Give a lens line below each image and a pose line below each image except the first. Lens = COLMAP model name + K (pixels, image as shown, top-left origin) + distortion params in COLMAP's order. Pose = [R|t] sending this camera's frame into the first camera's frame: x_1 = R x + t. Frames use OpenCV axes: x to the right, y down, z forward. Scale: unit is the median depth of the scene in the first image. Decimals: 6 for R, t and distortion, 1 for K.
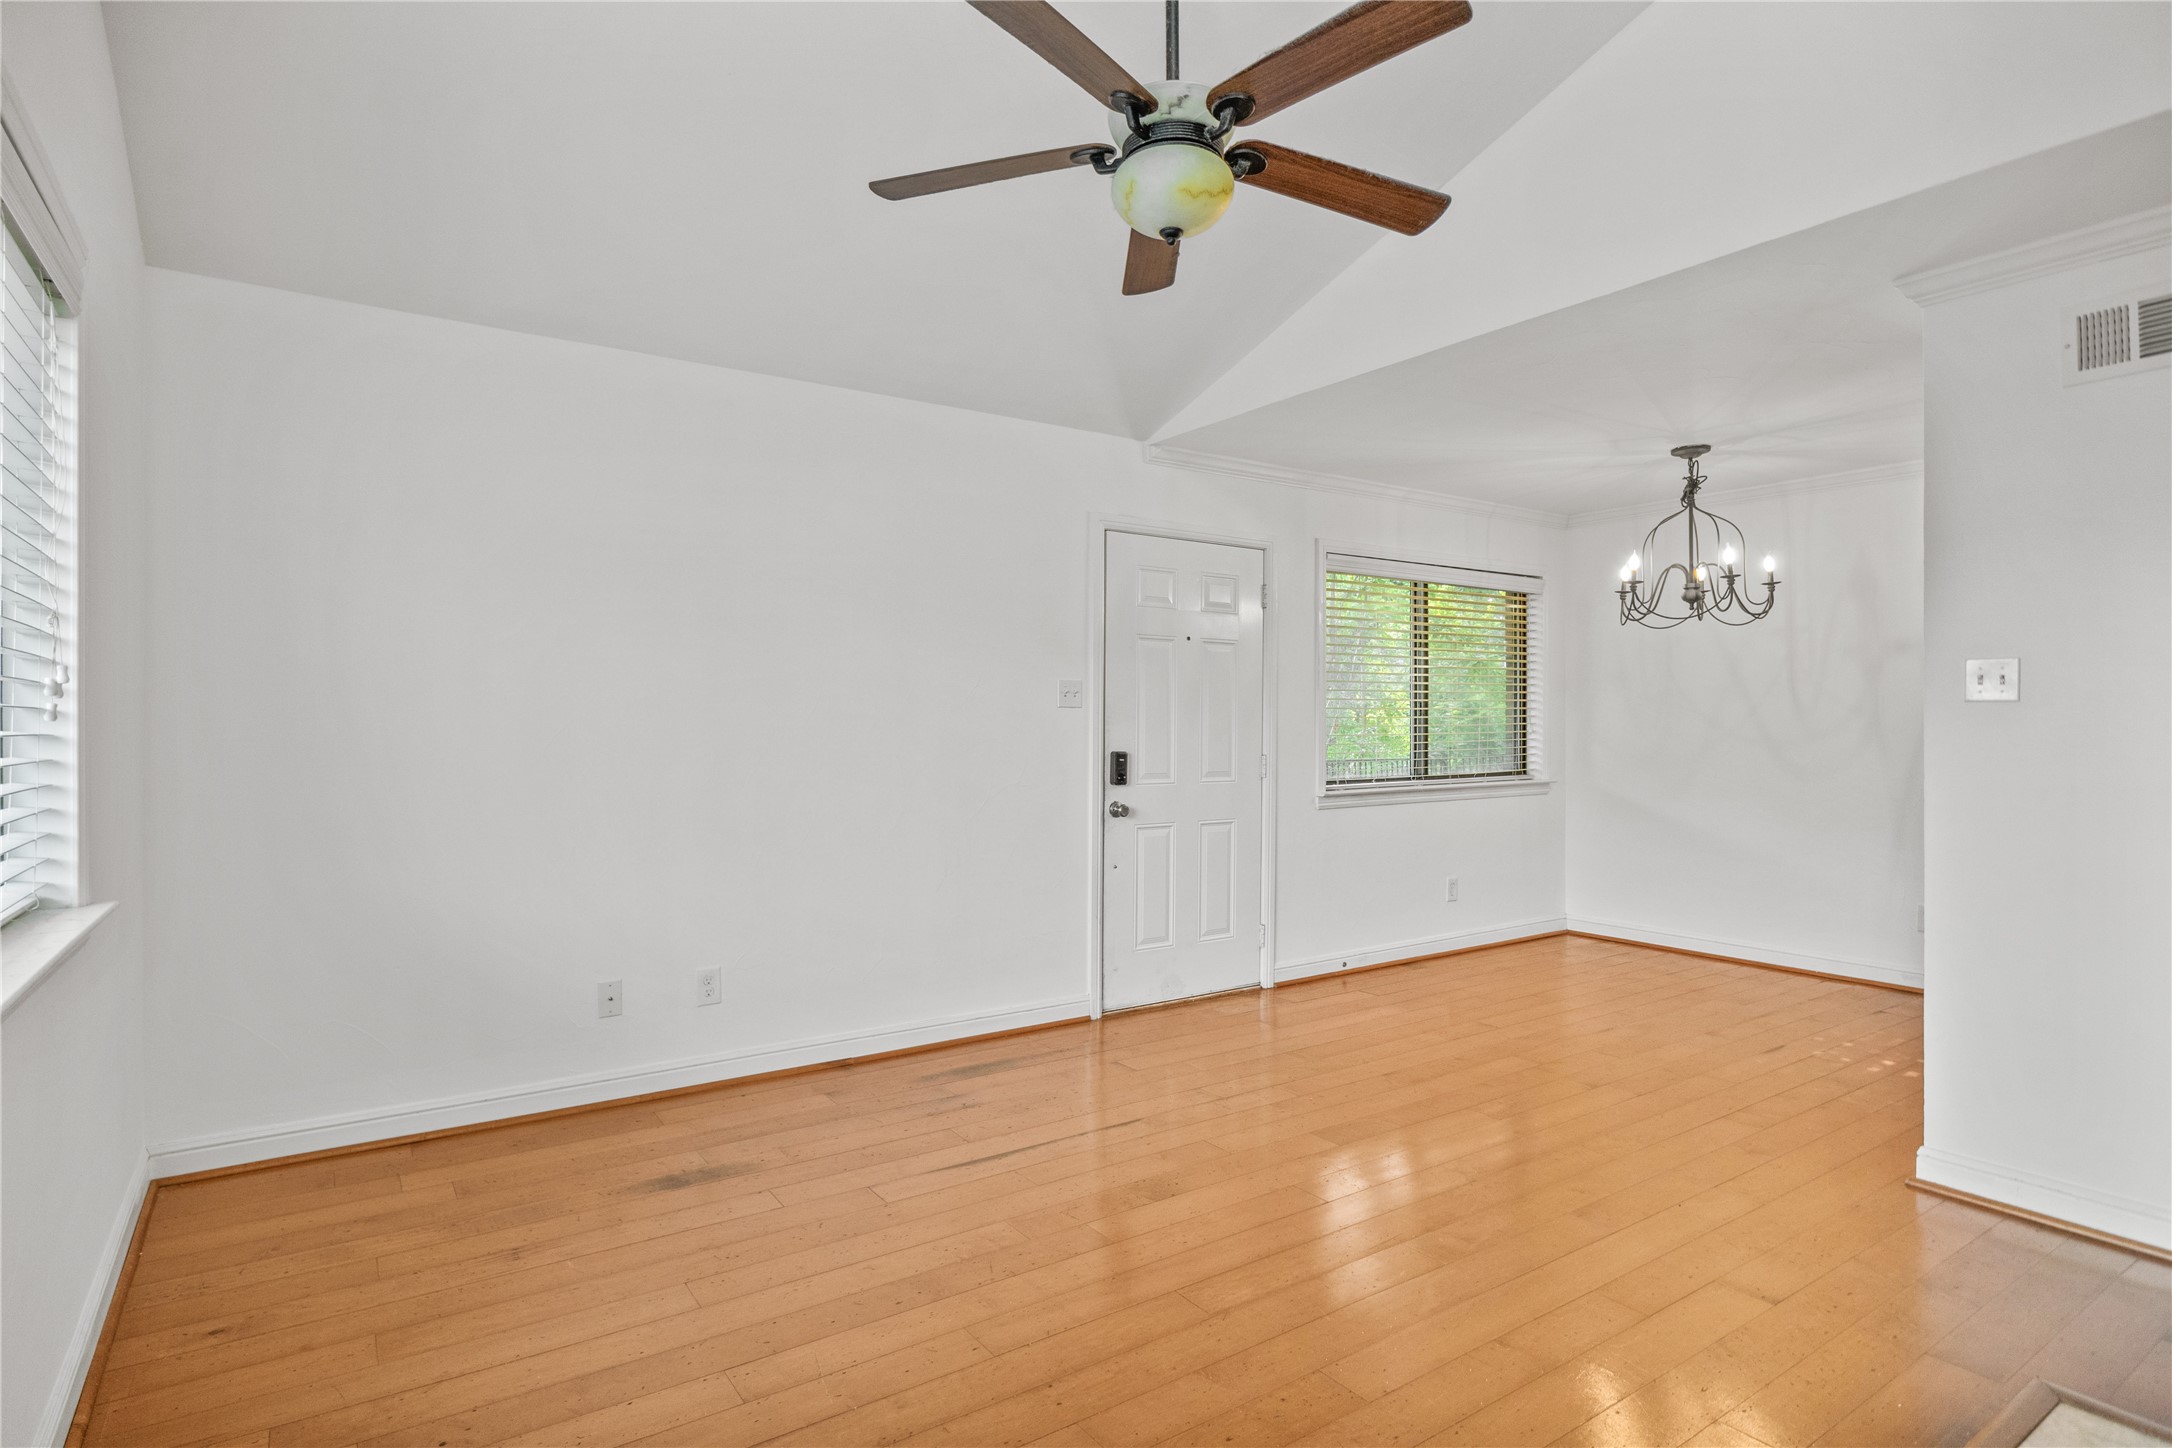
lens RADIAL K [[1130.3, 0, 1079.8], [0, 1130.3, 729.2], [0, 0, 1]] dist [0.000030, 0.000382]
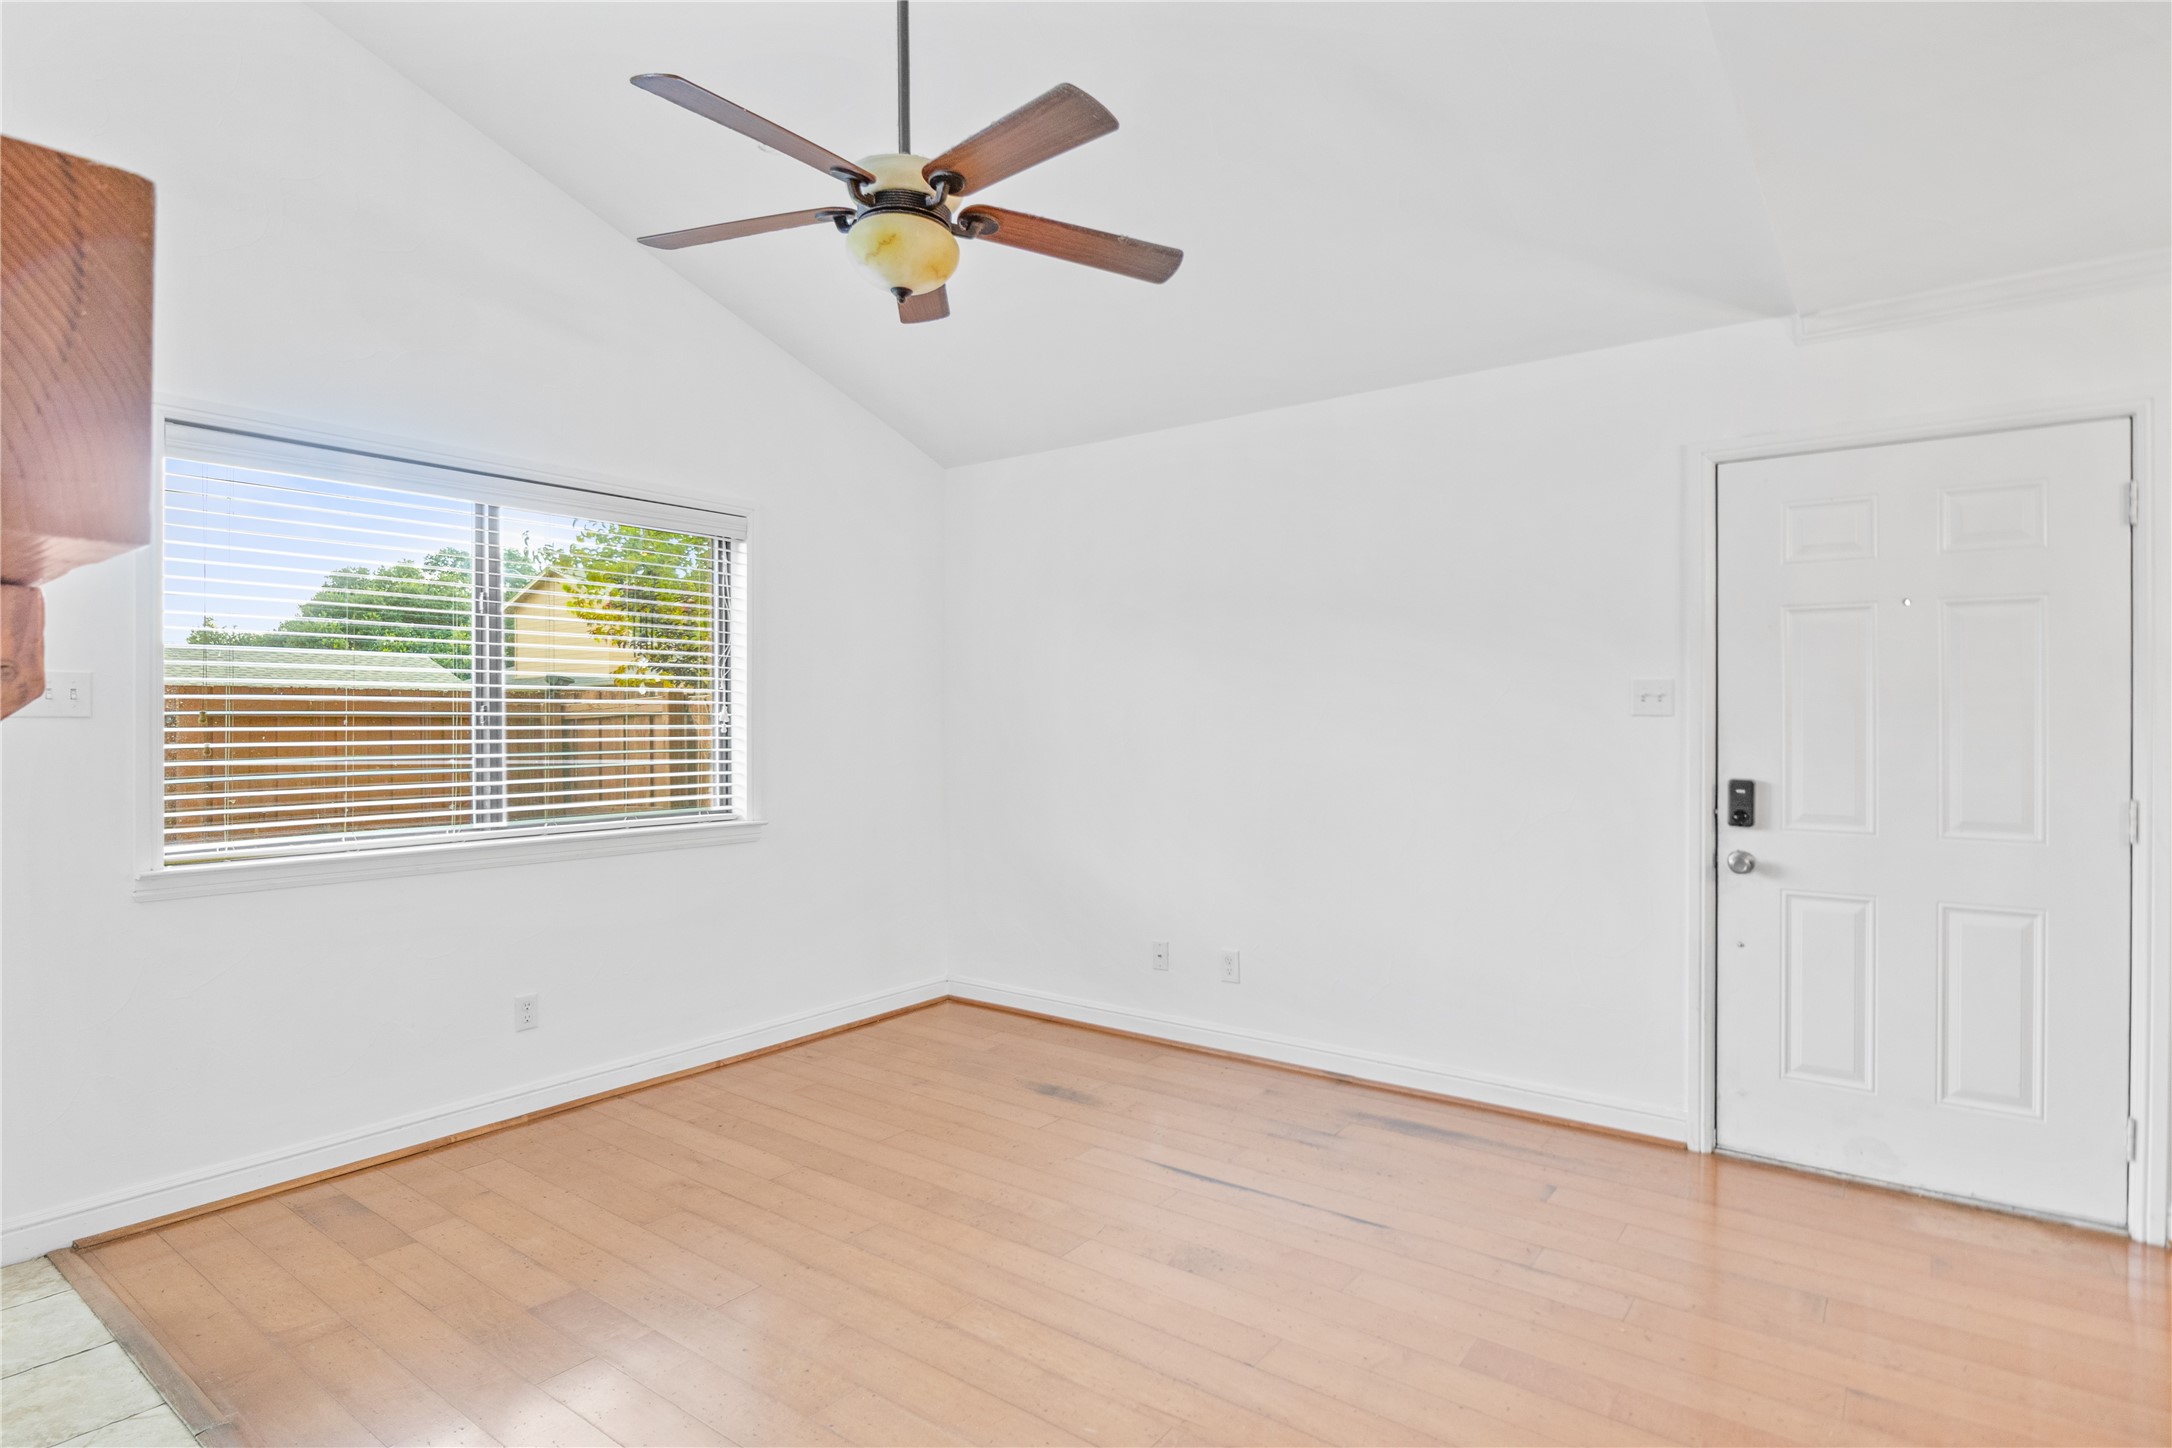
lens RADIAL K [[1130.3, 0, 1079.0], [0, 1130.3, 721.6], [0, 0, 1]] dist [0.000030, 0.000382]
pose [[0.311995, -0.004668, -0.950072, 0.688432], [-0.005536, 0.999962, -0.006731, -0.010125], [0.950068, 0.007360, 0.311957, 0.486175]]
